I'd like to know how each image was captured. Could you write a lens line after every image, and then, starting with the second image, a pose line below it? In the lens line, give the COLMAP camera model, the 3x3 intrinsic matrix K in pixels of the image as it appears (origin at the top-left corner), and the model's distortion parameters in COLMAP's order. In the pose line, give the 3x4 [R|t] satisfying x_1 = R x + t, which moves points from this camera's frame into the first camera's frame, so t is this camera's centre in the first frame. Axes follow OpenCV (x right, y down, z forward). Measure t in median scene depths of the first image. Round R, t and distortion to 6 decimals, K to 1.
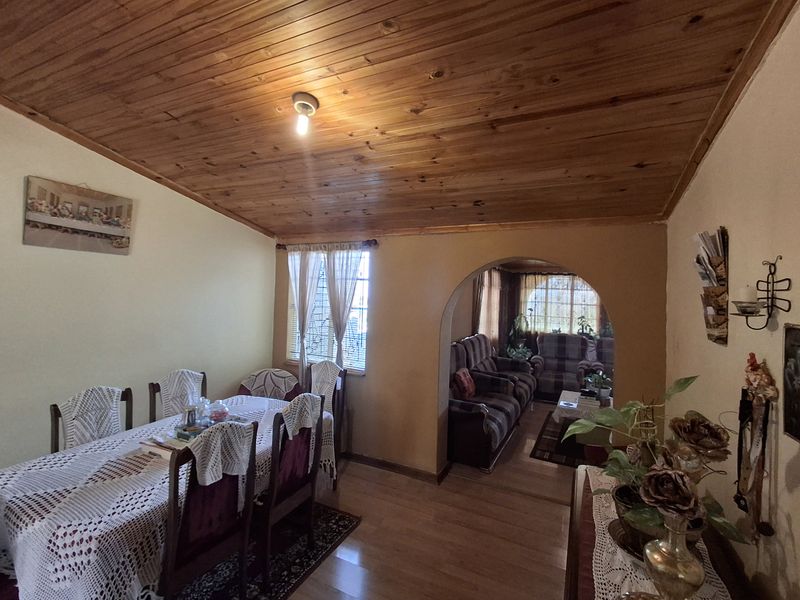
lens RADIAL K [[364.4, 0, 398.8], [0, 364.4, 287.8], [0, 0, 1]] dist [-0.001046, -0.000308]
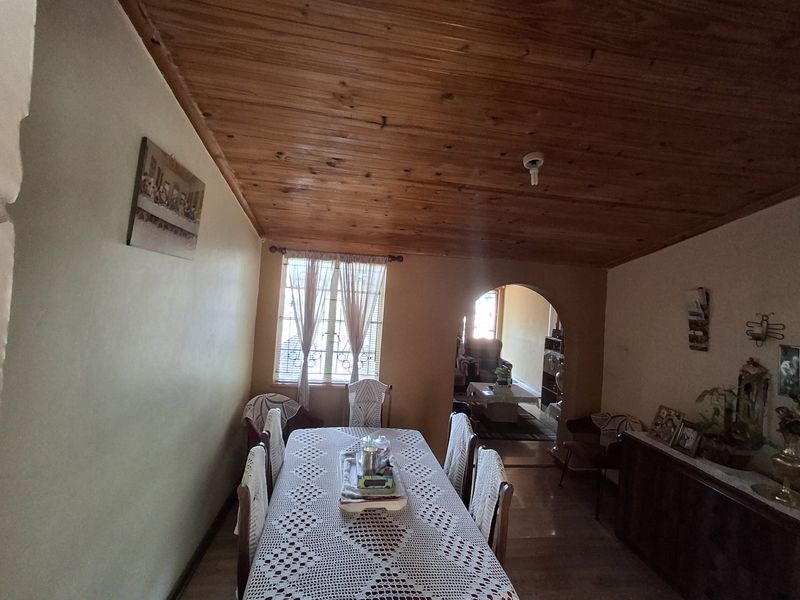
lens RADIAL K [[364.4, 0, 398.8], [0, 364.4, 287.8], [0, 0, 1]] dist [-0.001046, -0.000308]
pose [[0.824619, 0.036485, 0.564510, -0.371461], [-0.045570, 0.998959, 0.002003, -0.025690], [-0.563849, -0.027376, 0.825424, 0.086140]]
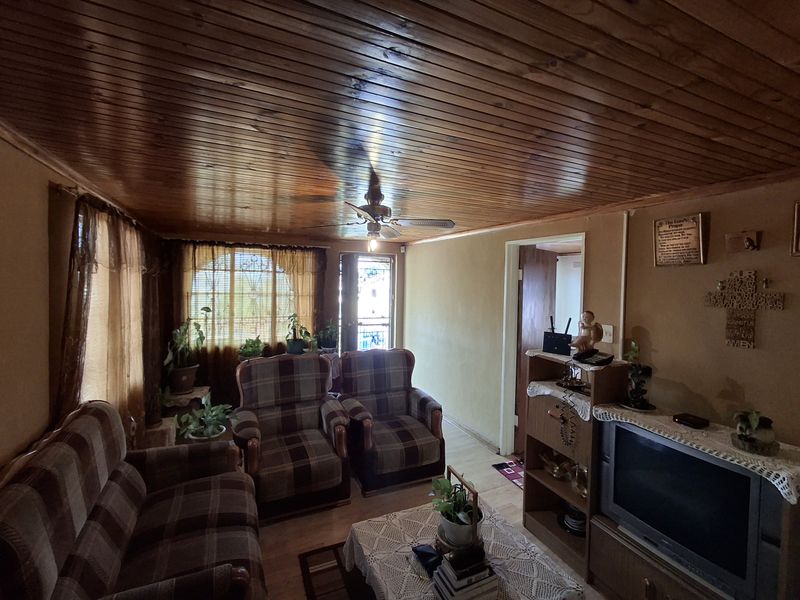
lens RADIAL K [[364.4, 0, 398.8], [0, 364.4, 287.8], [0, 0, 1]] dist [-0.001046, -0.000308]
pose [[0.606393, -0.039611, 0.794178, 0.134953], [-0.001738, 0.998690, 0.051137, -0.000161], [-0.795163, -0.032389, 0.605530, 0.567543]]
